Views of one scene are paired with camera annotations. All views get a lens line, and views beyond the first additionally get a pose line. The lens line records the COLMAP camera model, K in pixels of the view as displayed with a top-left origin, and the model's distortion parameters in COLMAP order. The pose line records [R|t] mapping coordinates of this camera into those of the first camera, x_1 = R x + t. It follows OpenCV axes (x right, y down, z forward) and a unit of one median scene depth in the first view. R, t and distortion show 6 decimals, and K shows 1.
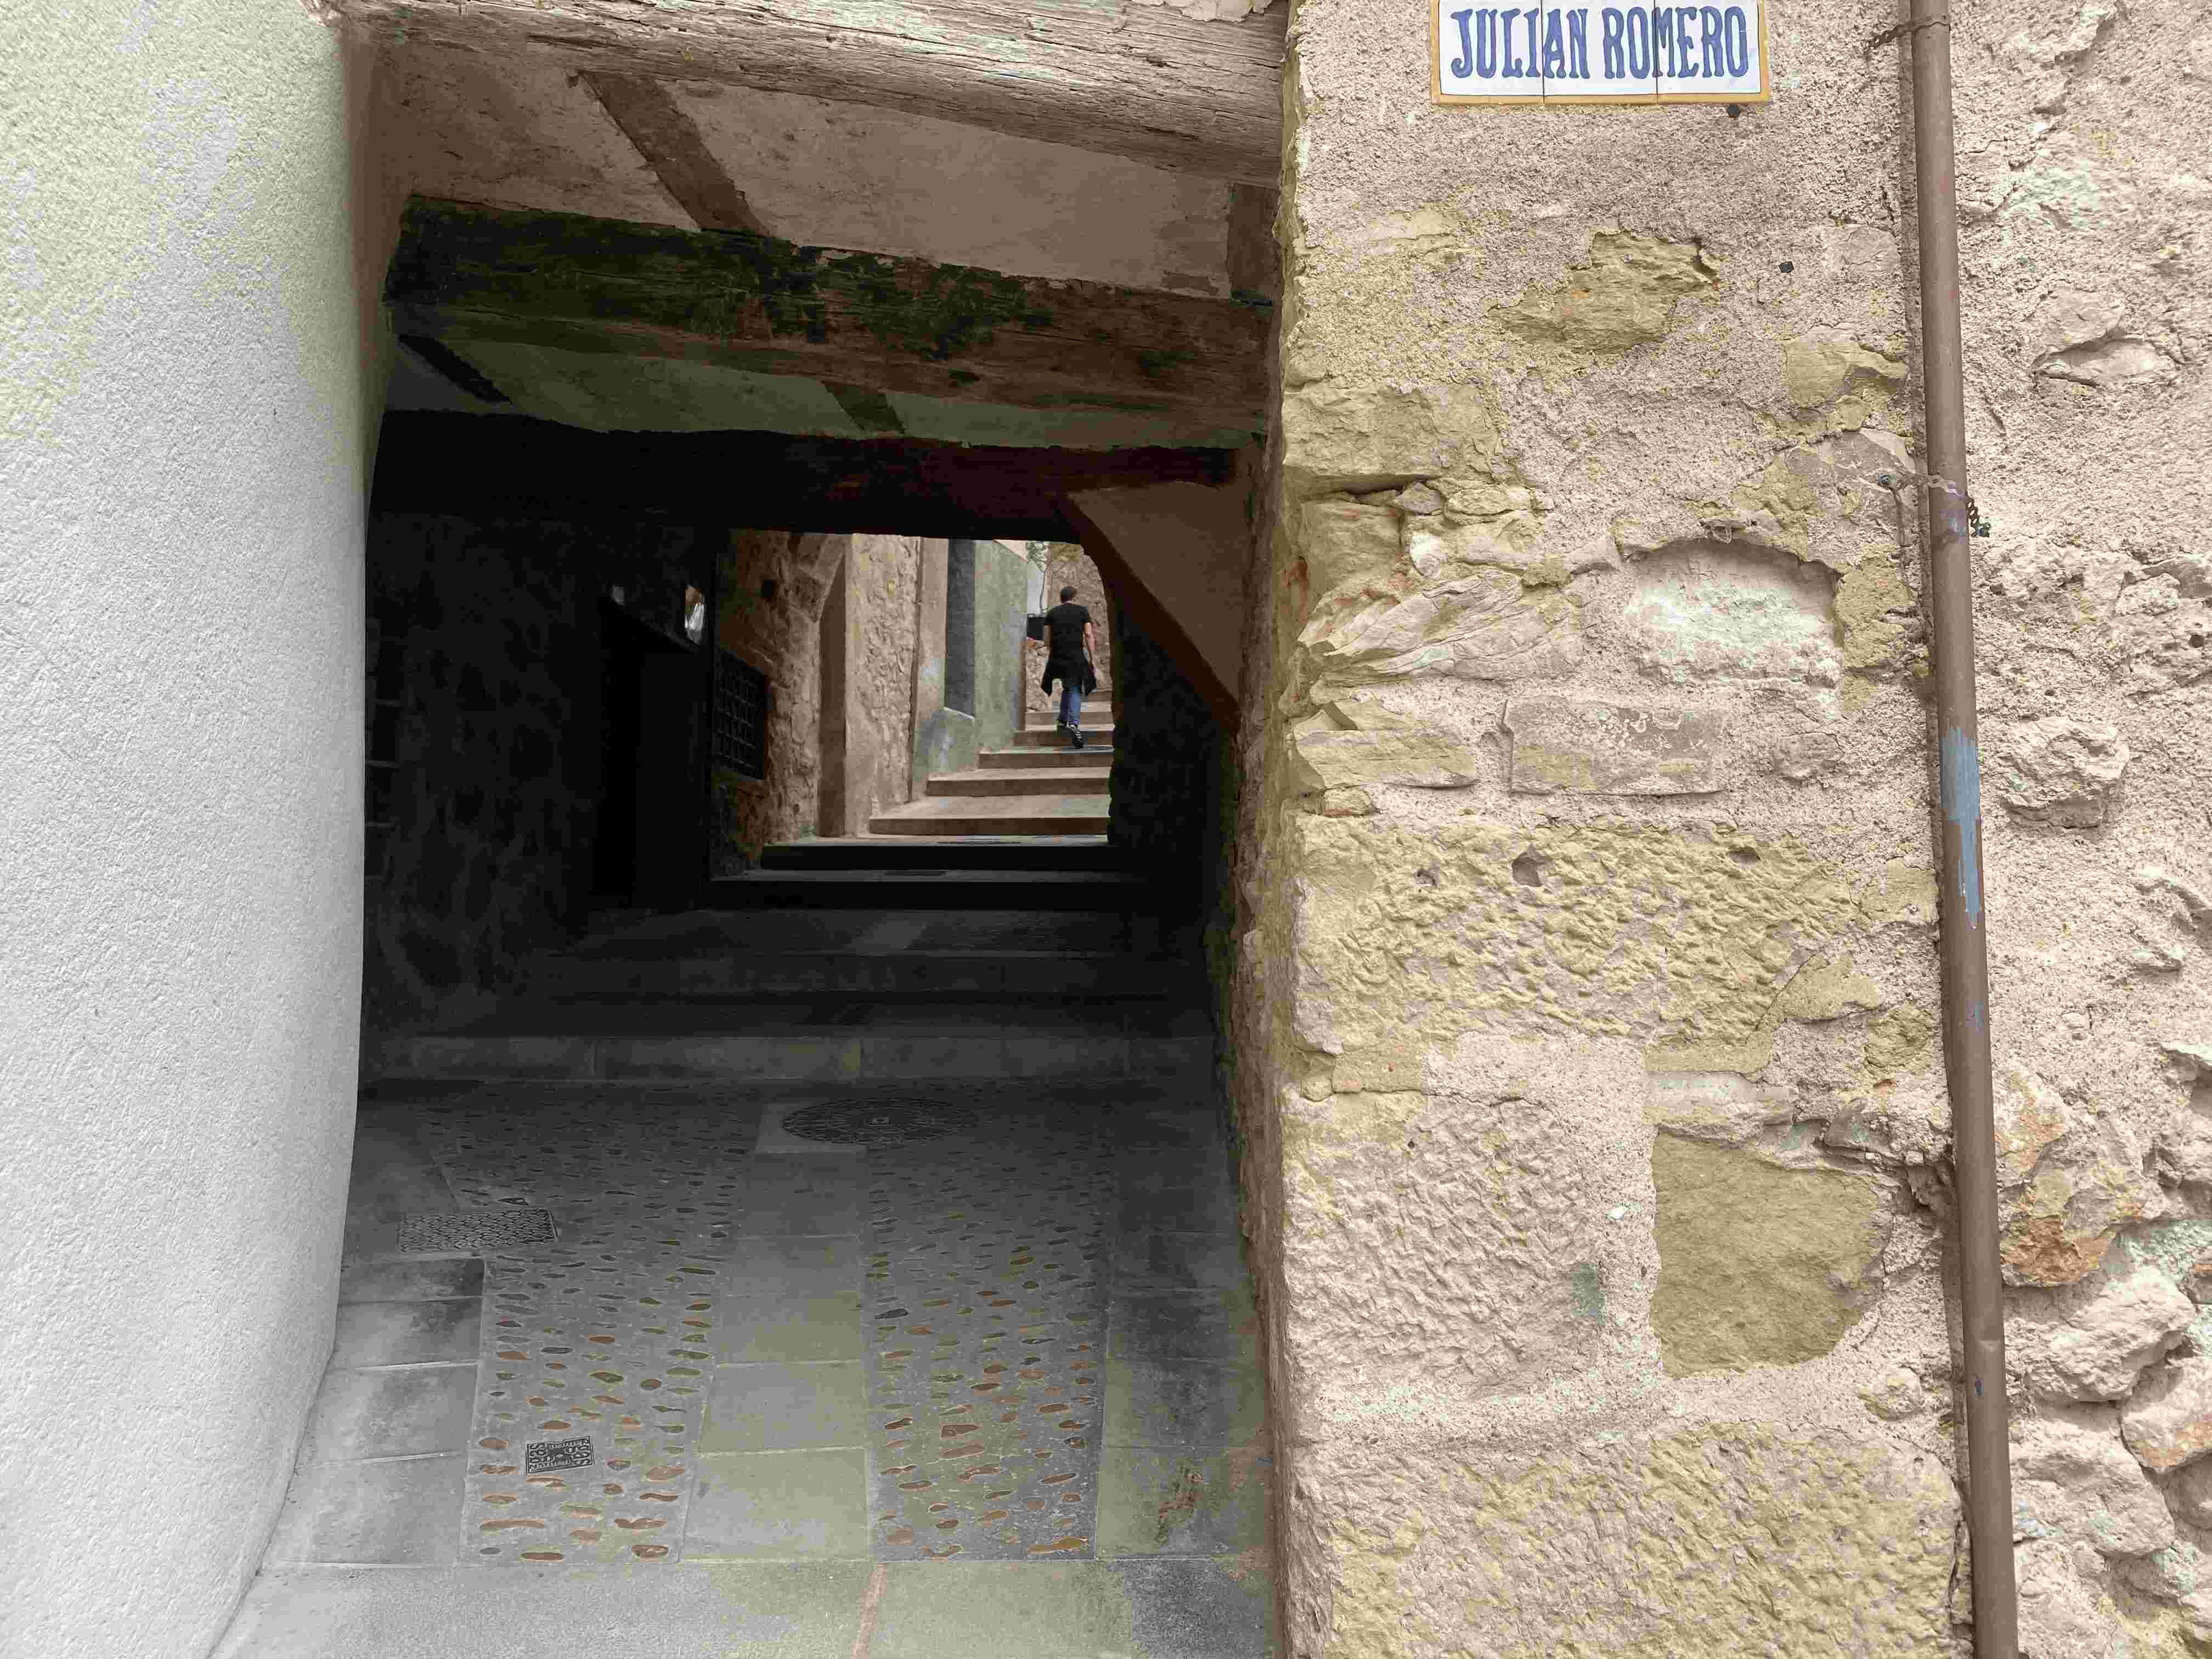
lens RADIAL K [[1654.3, 0, 1117.8], [0, 1654.3, 831.7], [0, 0, 1]] dist [-0.006833, -0.016024]
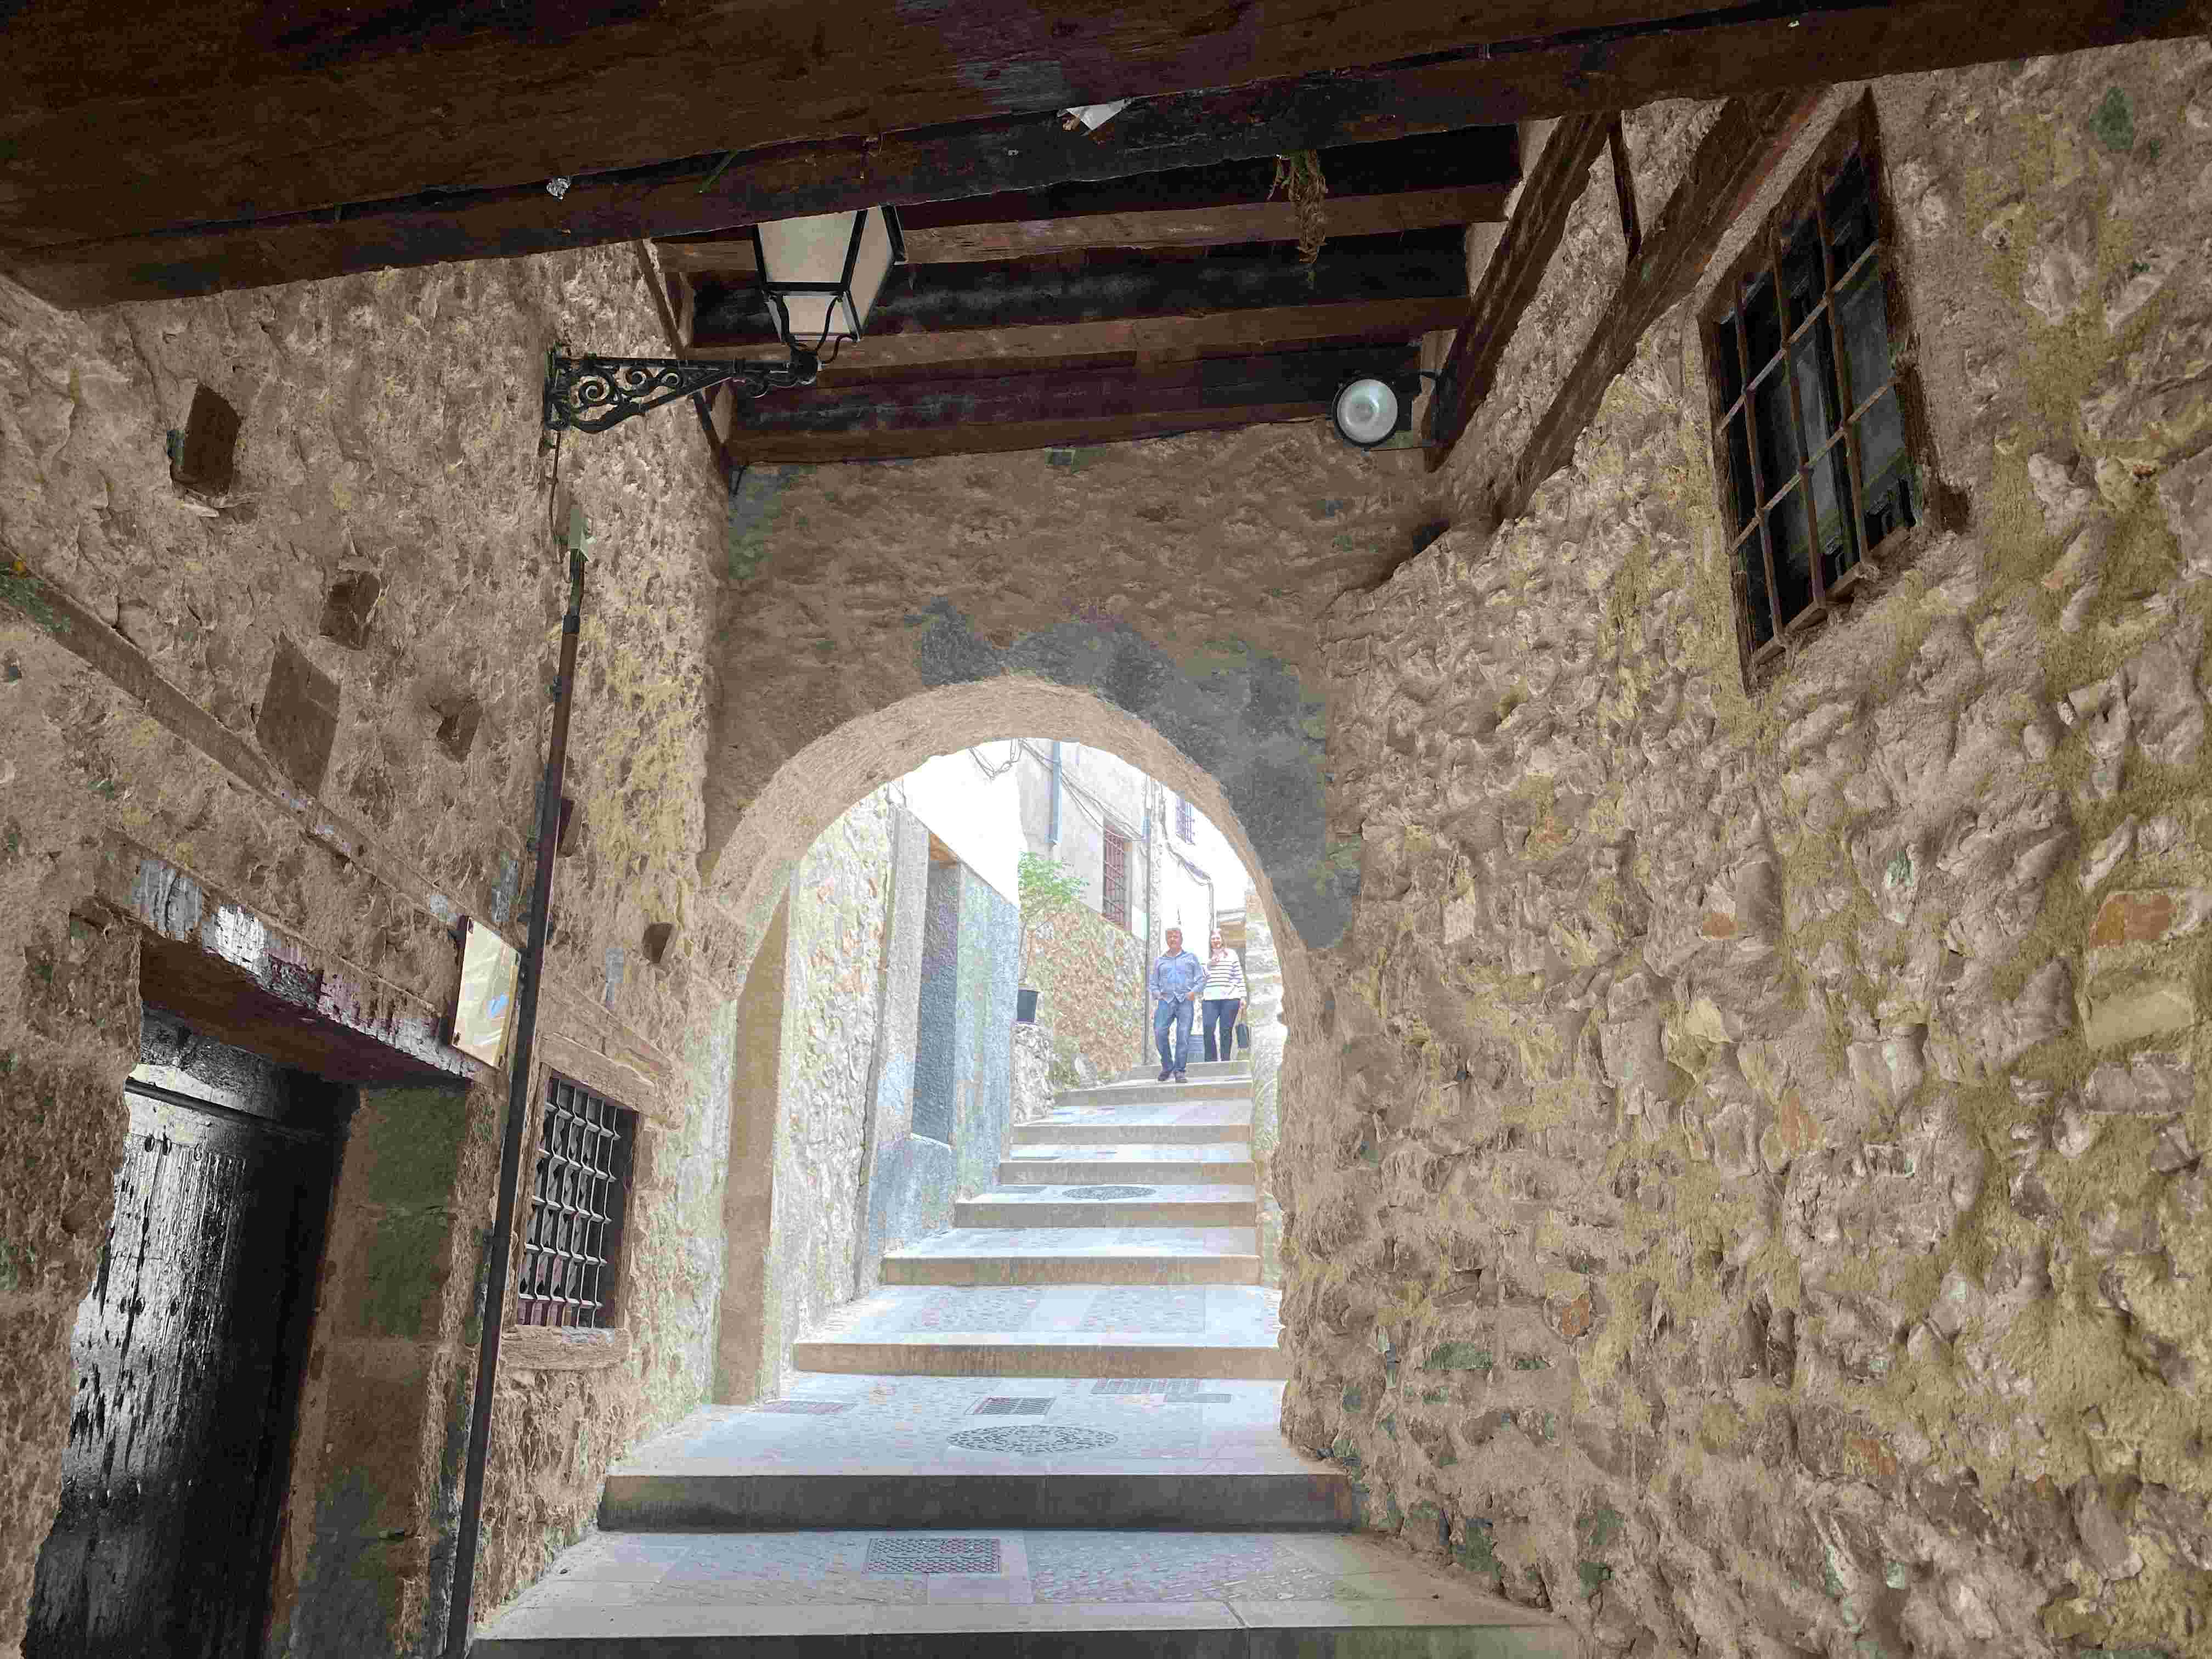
lens RADIAL K [[1654.3, 0, 1124.5], [0, 1654.3, 809.8], [0, 0, 1]] dist [-0.006833, -0.016024]
pose [[0.995874, 0.034922, 0.083763, -0.093152], [-0.014716, 0.972920, -0.230671, -0.058779], [-0.089550, 0.228487, 0.969420, 0.404695]]
